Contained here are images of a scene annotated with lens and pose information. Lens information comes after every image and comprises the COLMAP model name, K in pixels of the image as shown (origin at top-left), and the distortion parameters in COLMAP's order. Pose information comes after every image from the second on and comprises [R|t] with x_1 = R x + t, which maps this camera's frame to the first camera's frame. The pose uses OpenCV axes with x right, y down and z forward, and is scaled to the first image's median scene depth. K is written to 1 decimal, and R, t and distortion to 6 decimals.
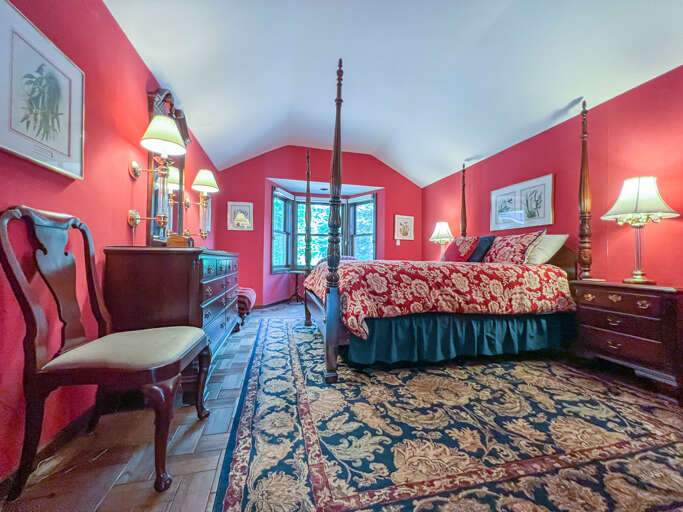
lens RADIAL K [[282.6, 0, 339.2], [0, 282.6, 257.8], [0, 0, 1]] dist [-0.002456, 0.000192]
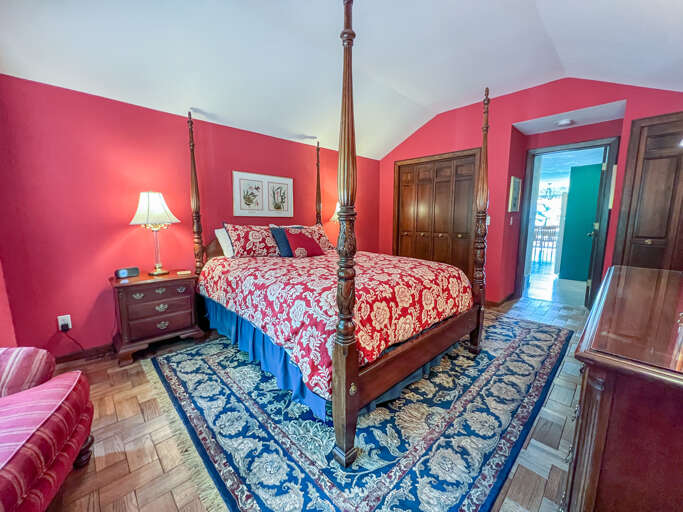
lens RADIAL K [[282.6, 0, 339.2], [0, 282.6, 257.8], [0, 0, 1]] dist [-0.002456, 0.000192]
pose [[-0.529440, -0.136297, 0.837327, -0.562409], [-0.009494, 0.987900, 0.154804, -0.149815], [-0.848294, 0.074009, -0.524328, 1.665649]]
